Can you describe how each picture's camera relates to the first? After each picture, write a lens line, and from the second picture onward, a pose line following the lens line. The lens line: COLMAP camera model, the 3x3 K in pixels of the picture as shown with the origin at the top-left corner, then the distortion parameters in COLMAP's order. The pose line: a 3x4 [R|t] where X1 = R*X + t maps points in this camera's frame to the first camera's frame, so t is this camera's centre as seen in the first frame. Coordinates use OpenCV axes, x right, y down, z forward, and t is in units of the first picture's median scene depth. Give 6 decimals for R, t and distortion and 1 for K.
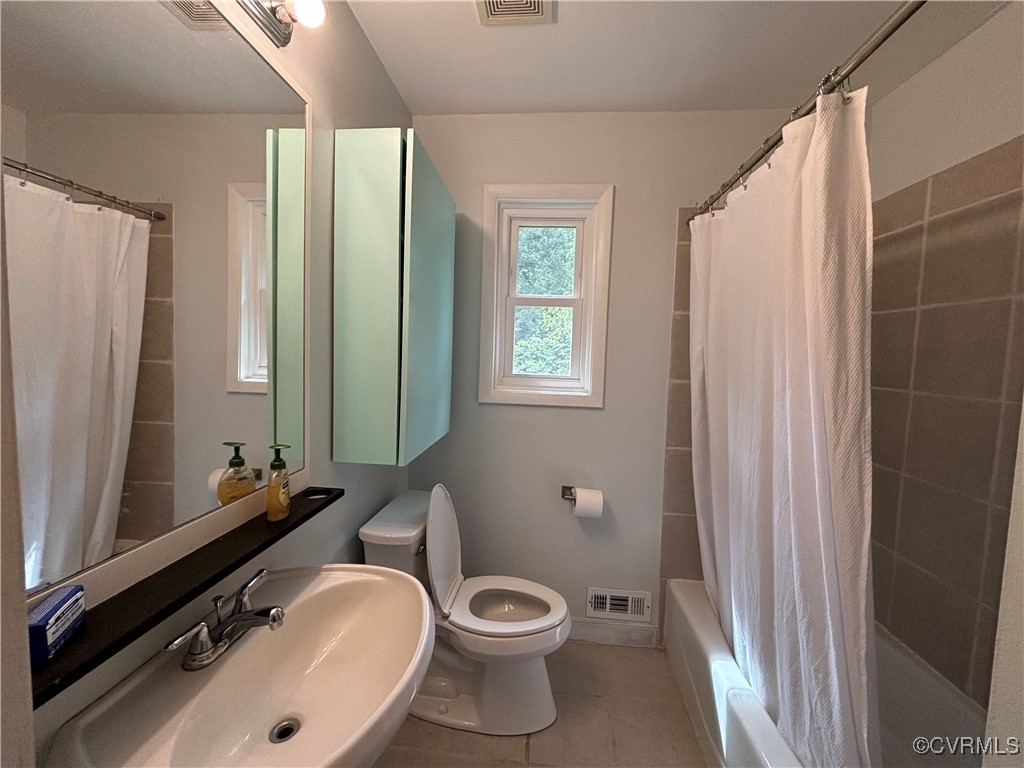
lens RADIAL K [[414.5, 0, 511.6], [0, 414.5, 384.2], [0, 0, 1]] dist [-0.001633, -0.000483]
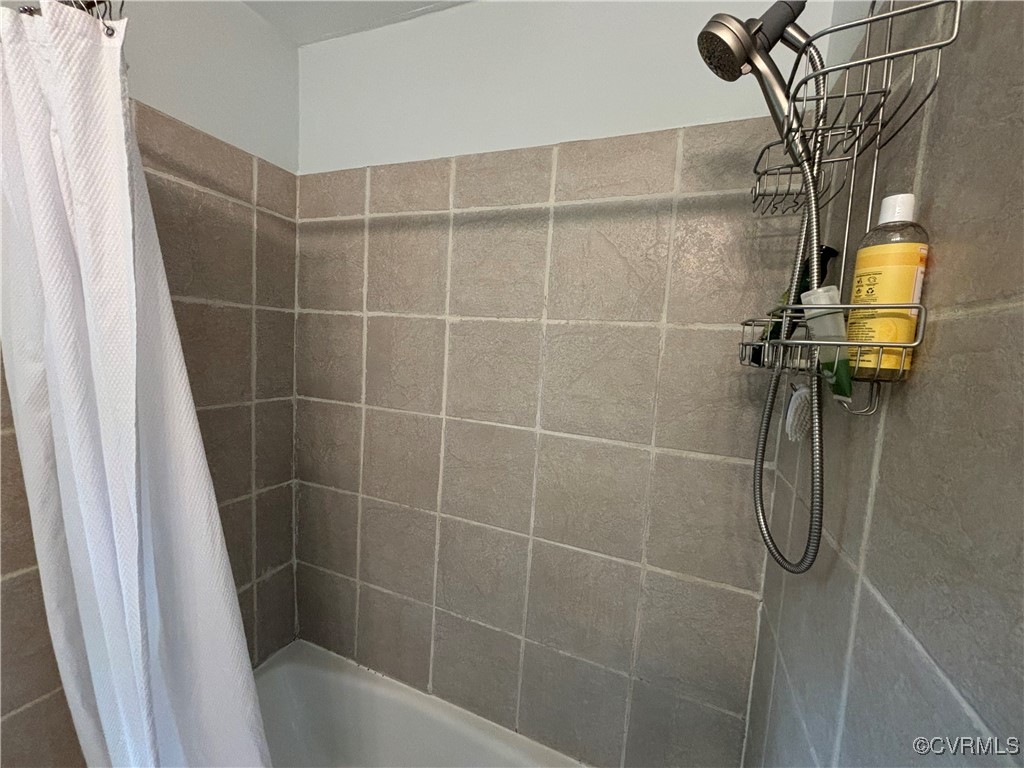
lens RADIAL K [[414.5, 0, 513.8], [0, 414.5, 389.1], [0, 0, 1]] dist [-0.001633, -0.000483]
pose [[0.296479, -0.094890, 0.950314, 0.213975], [0.016014, 0.995406, 0.094396, -0.105395], [-0.954905, -0.012768, 0.296637, 0.439657]]
